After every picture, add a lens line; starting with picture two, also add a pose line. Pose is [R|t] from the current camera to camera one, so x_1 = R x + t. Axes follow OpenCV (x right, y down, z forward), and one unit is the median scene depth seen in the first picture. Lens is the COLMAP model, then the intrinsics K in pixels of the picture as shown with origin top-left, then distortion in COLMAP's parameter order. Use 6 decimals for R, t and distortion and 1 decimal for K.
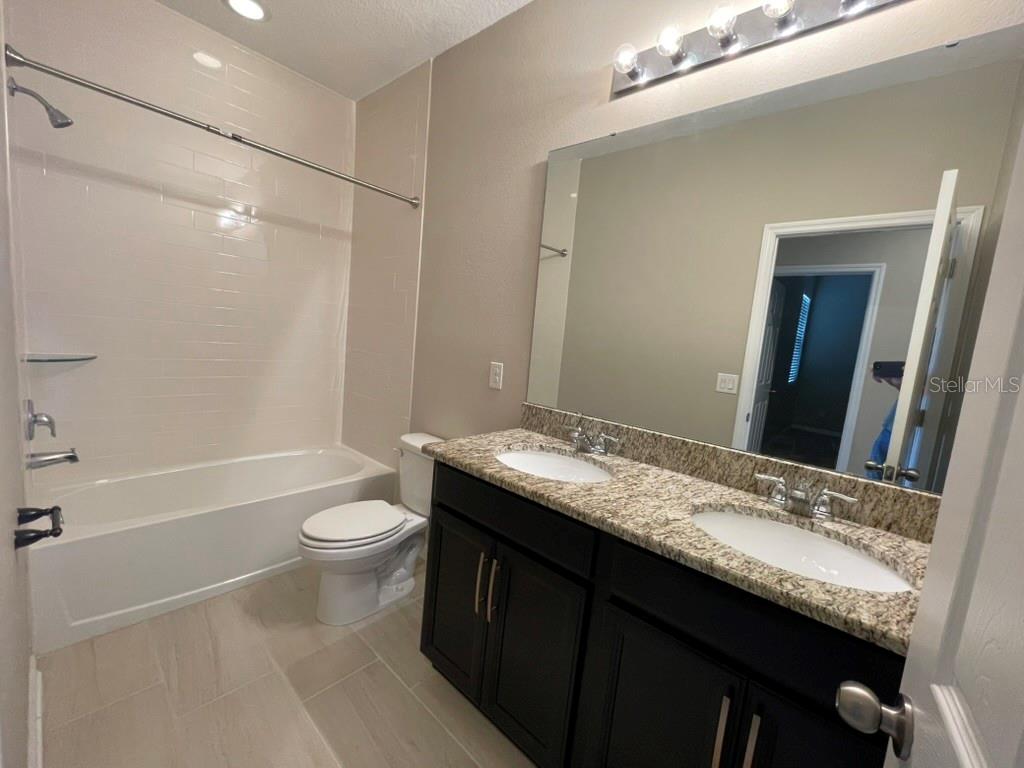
lens RADIAL K [[416.5, 0, 511.3], [0, 416.5, 384.2], [0, 0, 1]] dist [-0.001481, -0.000116]
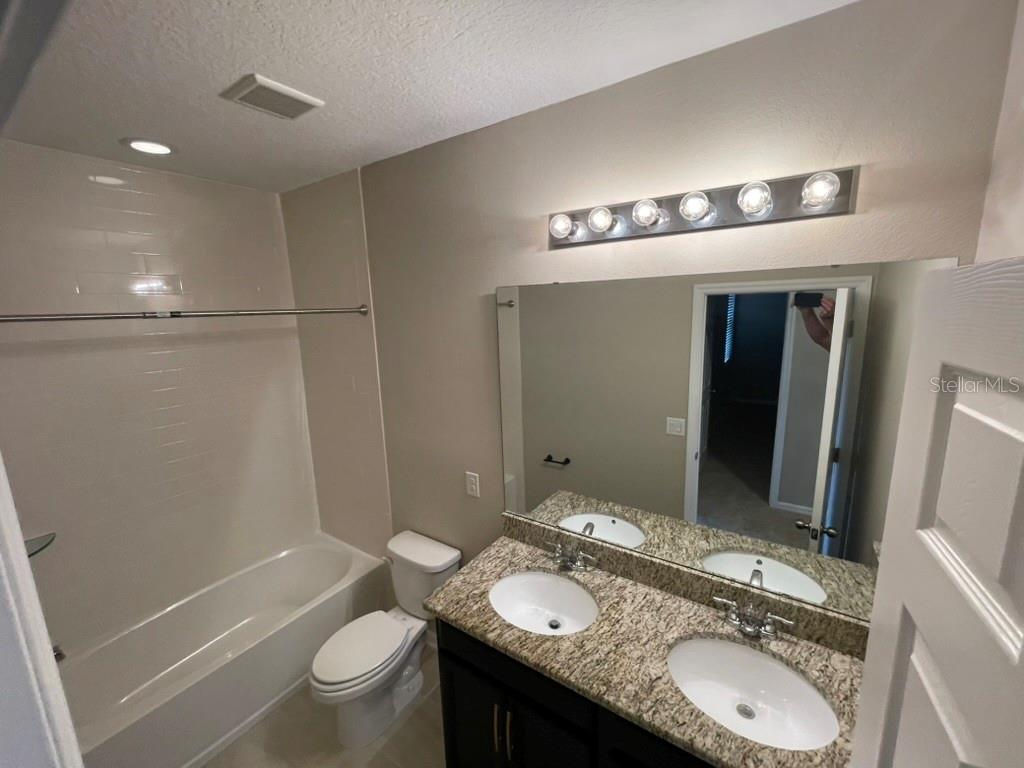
lens RADIAL K [[416.5, 0, 510.9], [0, 416.5, 382.9], [0, 0, 1]] dist [-0.001481, -0.000116]
pose [[0.984349, -0.141150, 0.105515, -0.022801], [0.133324, 0.988006, 0.077905, -0.506657], [-0.115246, -0.062618, 0.991361, -0.071161]]
